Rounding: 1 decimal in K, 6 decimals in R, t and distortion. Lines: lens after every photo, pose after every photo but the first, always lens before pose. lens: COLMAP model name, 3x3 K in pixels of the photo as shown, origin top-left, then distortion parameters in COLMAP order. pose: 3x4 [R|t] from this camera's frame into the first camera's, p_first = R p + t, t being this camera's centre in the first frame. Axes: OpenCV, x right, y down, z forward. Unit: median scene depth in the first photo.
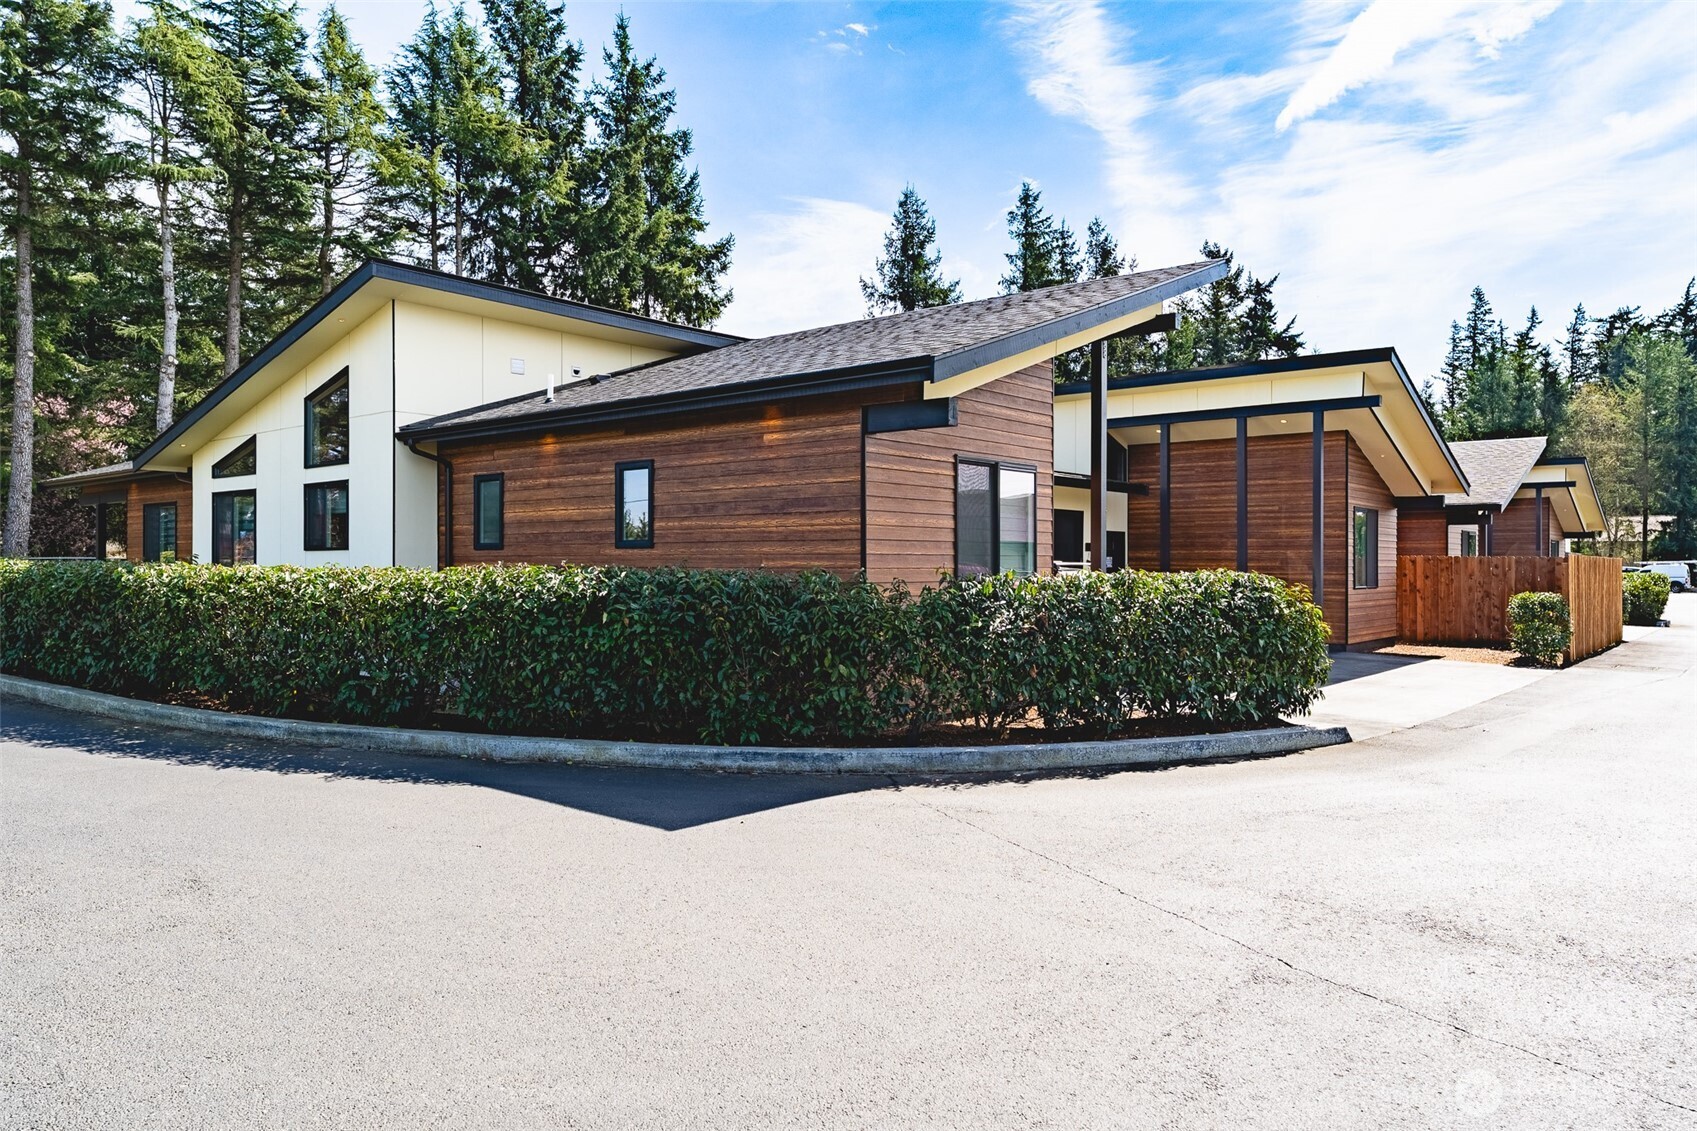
lens RADIAL K [[1139.4, 0, 851.8], [0, 1139.4, 562.4], [0, 0, 1]] dist [0.005038, 0.000379]
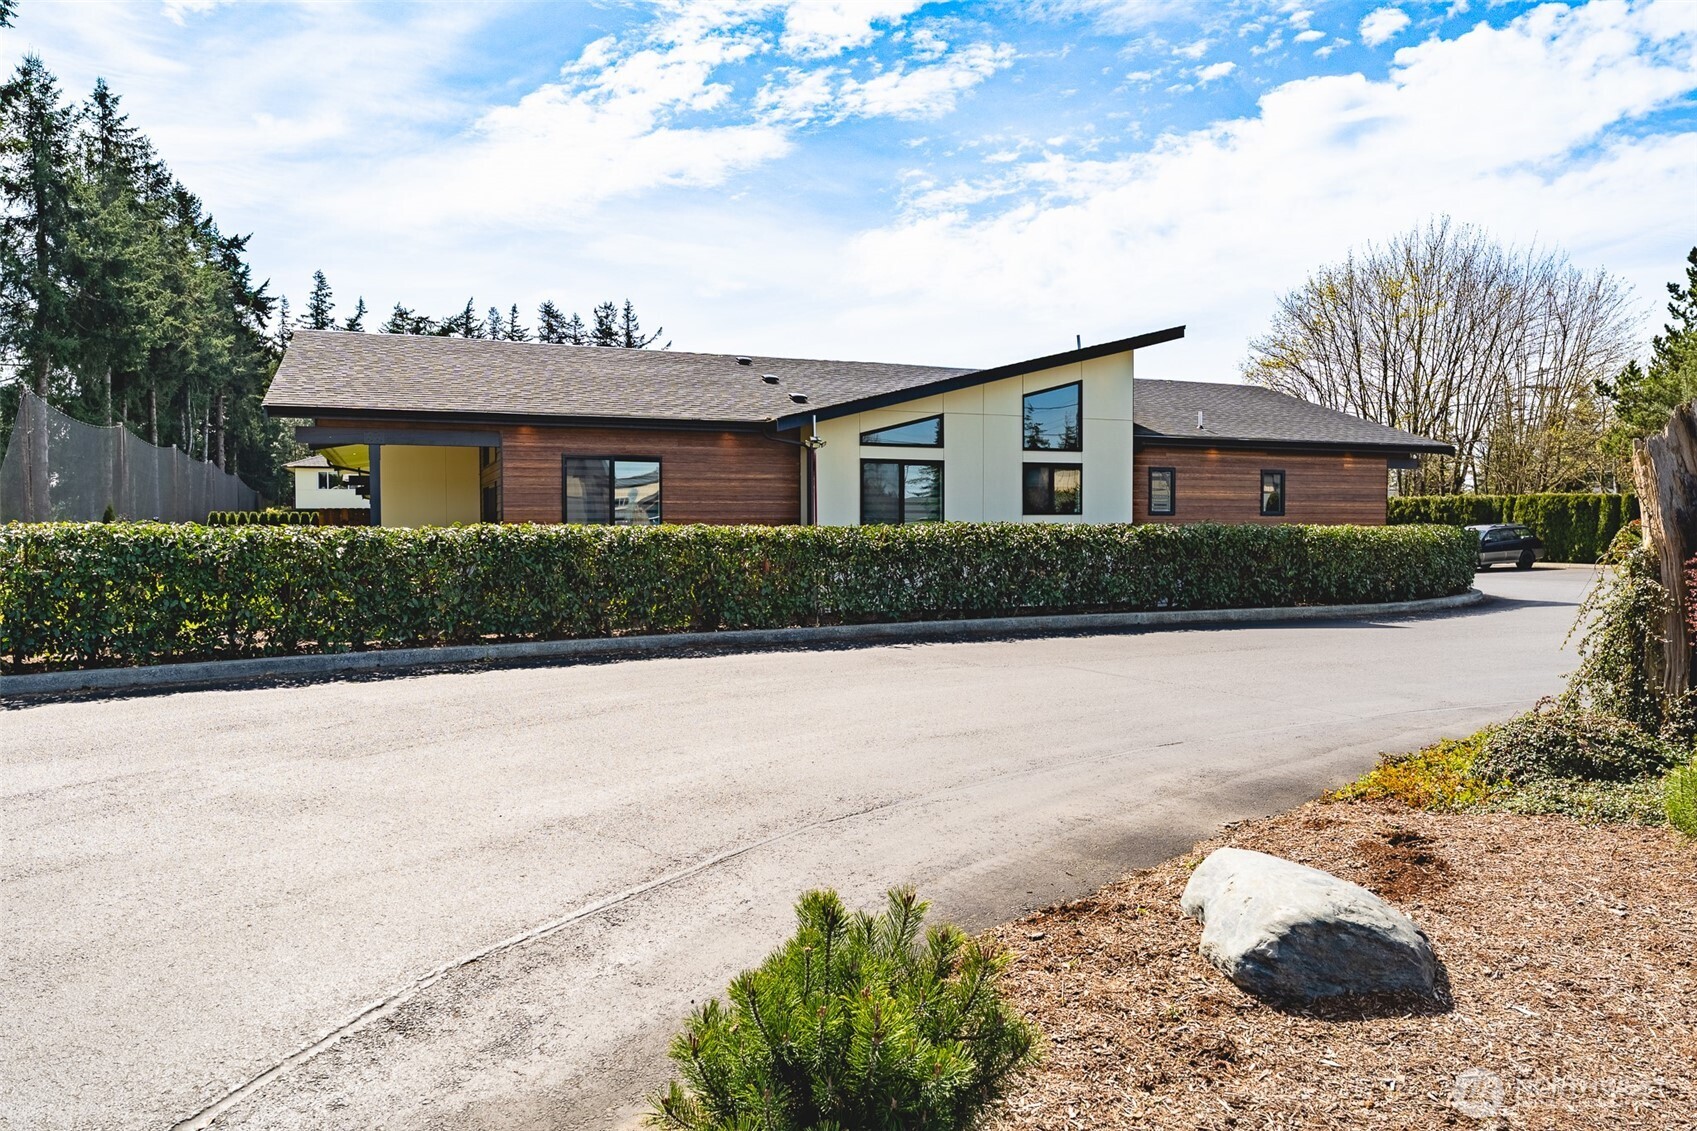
lens RADIAL K [[1084.3, 0, 857.8], [0, 1084.3, 580.9], [0, 0, 1]] dist [-0.011469, 0.011868]
pose [[0.445012, -0.052393, 0.893991, -1.924788], [0.002549, 0.998357, 0.057241, -0.008077], [-0.895521, -0.023195, 0.444414, 0.740046]]
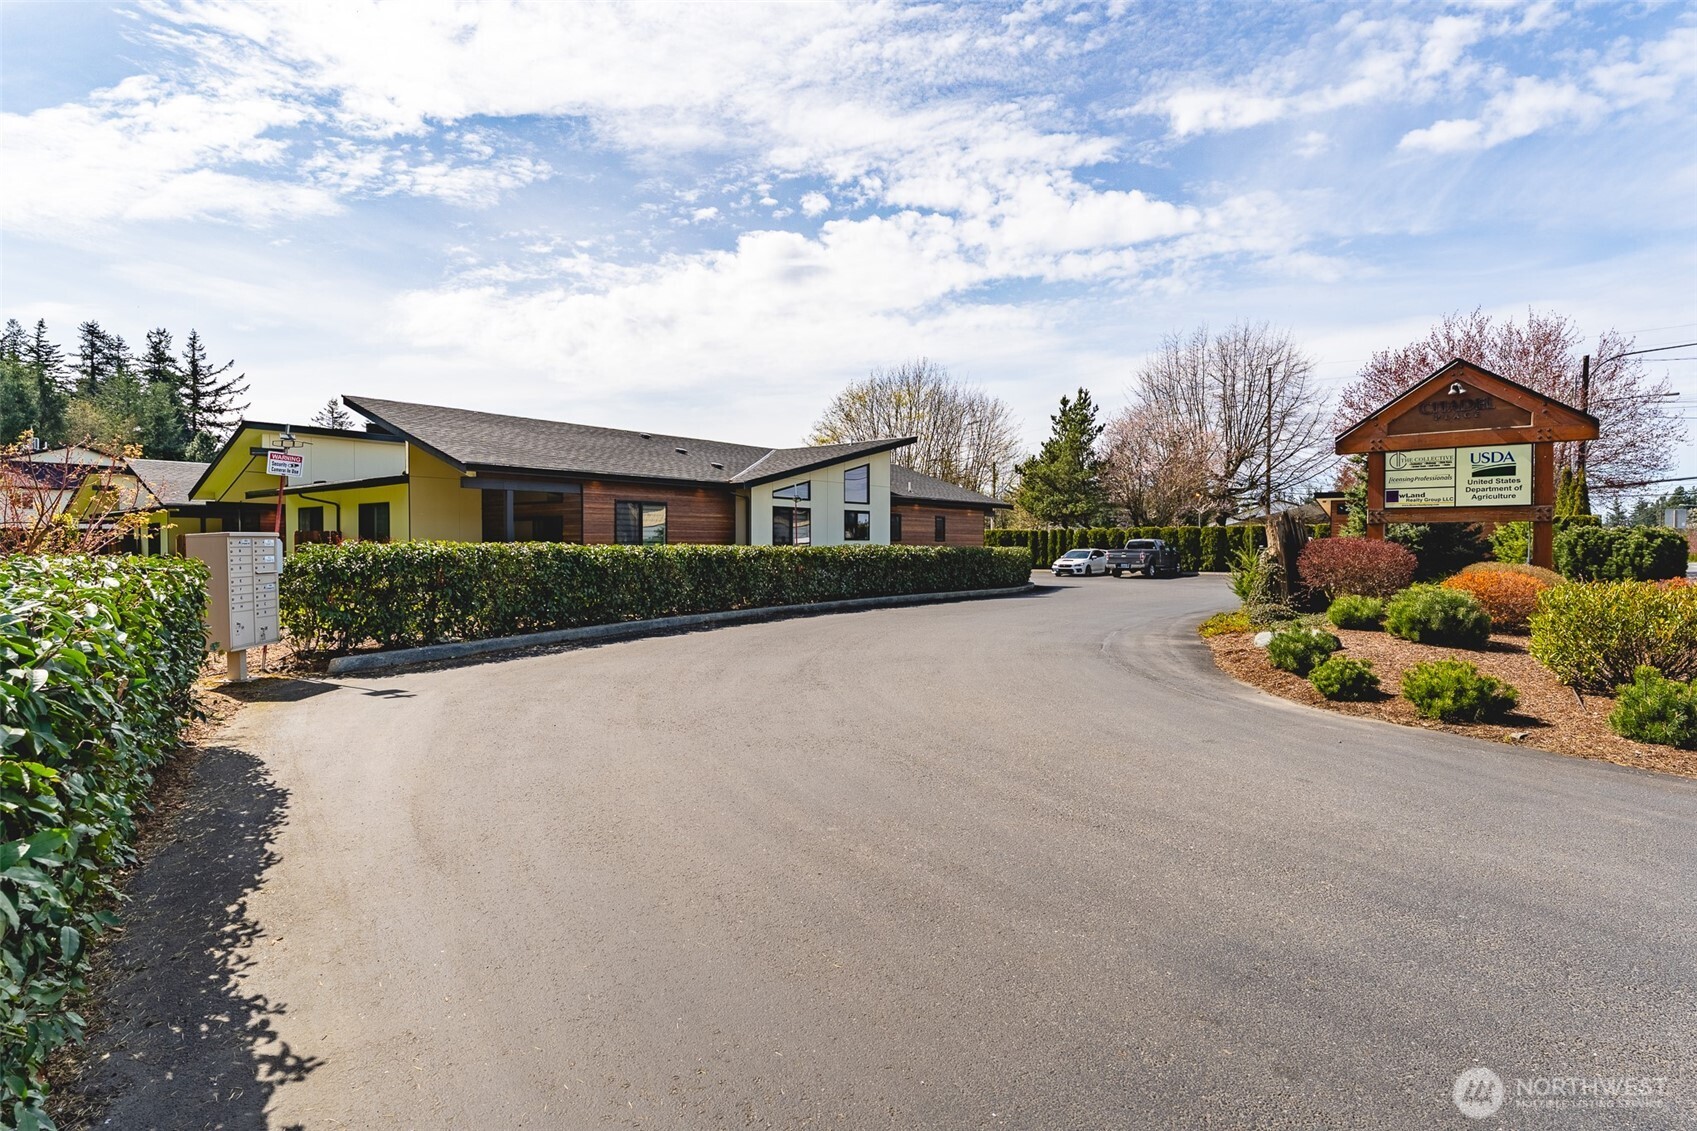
lens RADIAL K [[839.9, 0, 843.9], [0, 839.9, 551.5], [0, 0, 1]] dist [0.004260, 0.000569]
pose [[-0.020576, -0.012813, 0.999706, -2.453875], [-0.004804, 0.999908, 0.012717, -0.011477], [-0.999777, -0.004541, -0.020635, 1.217664]]
